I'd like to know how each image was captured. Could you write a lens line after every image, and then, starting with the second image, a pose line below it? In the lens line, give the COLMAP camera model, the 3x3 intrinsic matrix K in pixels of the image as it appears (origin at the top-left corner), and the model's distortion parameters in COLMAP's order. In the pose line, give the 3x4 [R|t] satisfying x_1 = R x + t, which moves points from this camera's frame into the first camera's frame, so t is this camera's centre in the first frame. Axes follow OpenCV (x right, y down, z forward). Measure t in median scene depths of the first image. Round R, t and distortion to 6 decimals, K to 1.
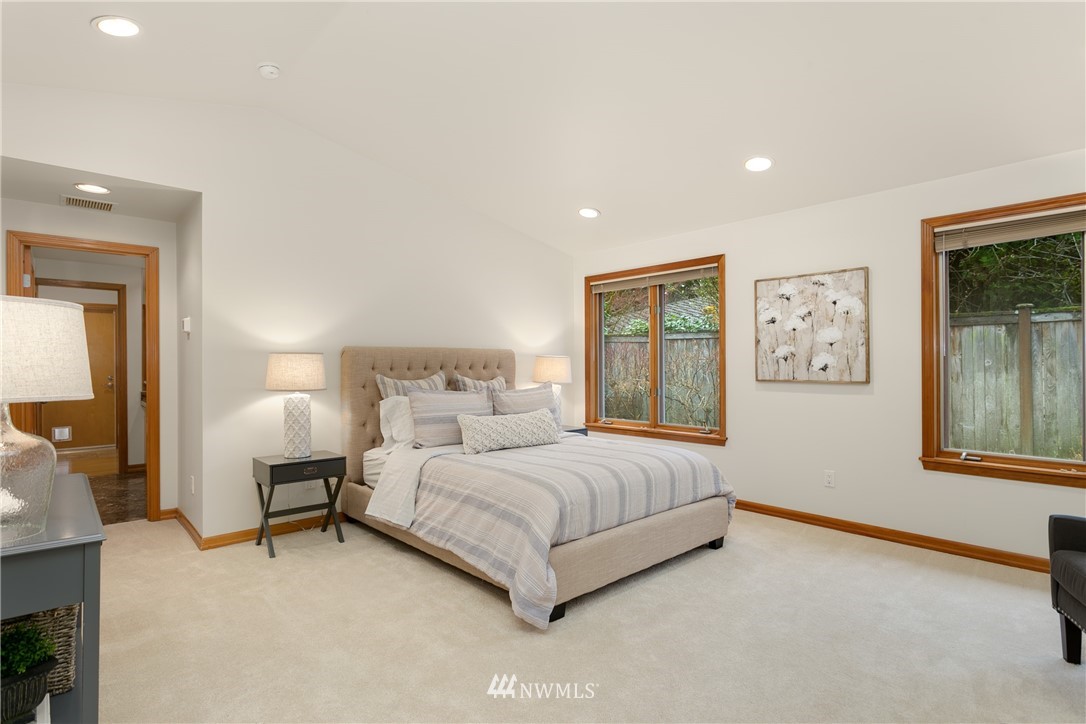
lens RADIAL K [[551.3, 0, 540.5], [0, 551.3, 364.2], [0, 0, 1]] dist [-0.005053, 0.000871]
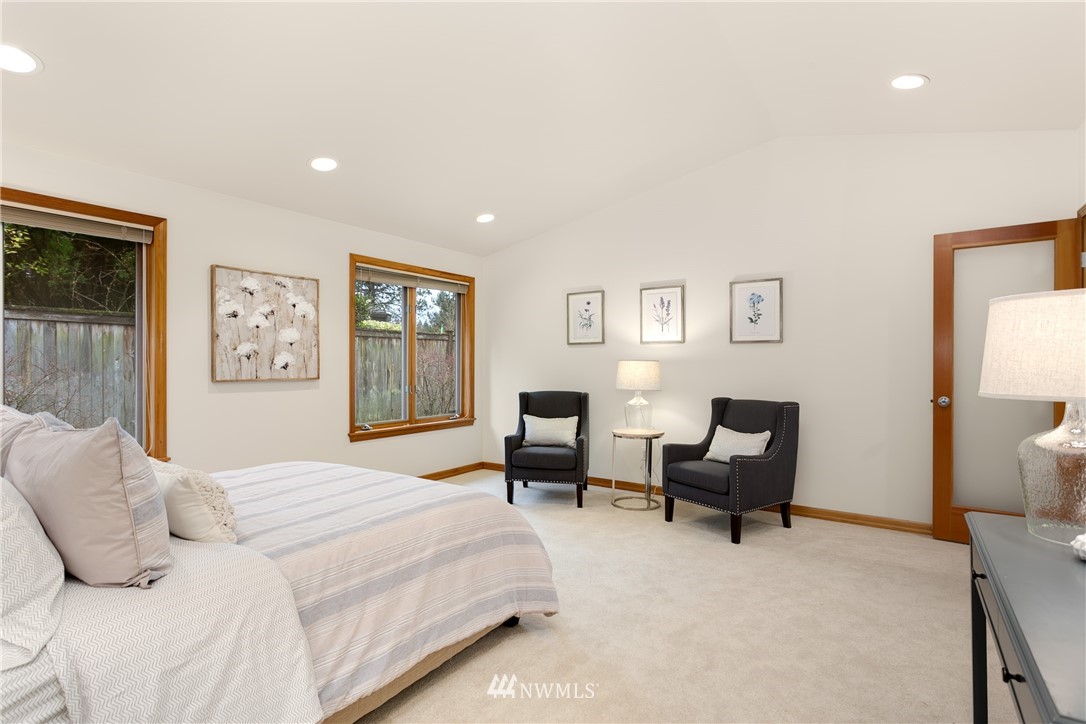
lens RADIAL K [[551.3, 0, 540.5], [0, 551.3, 364.2], [0, 0, 1]] dist [-0.005053, 0.000871]
pose [[-0.248222, -0.000034, 0.968703, -0.615983], [-0.001158, 0.999999, -0.000262, 0.002424], [-0.968703, -0.001187, -0.248221, 0.782725]]
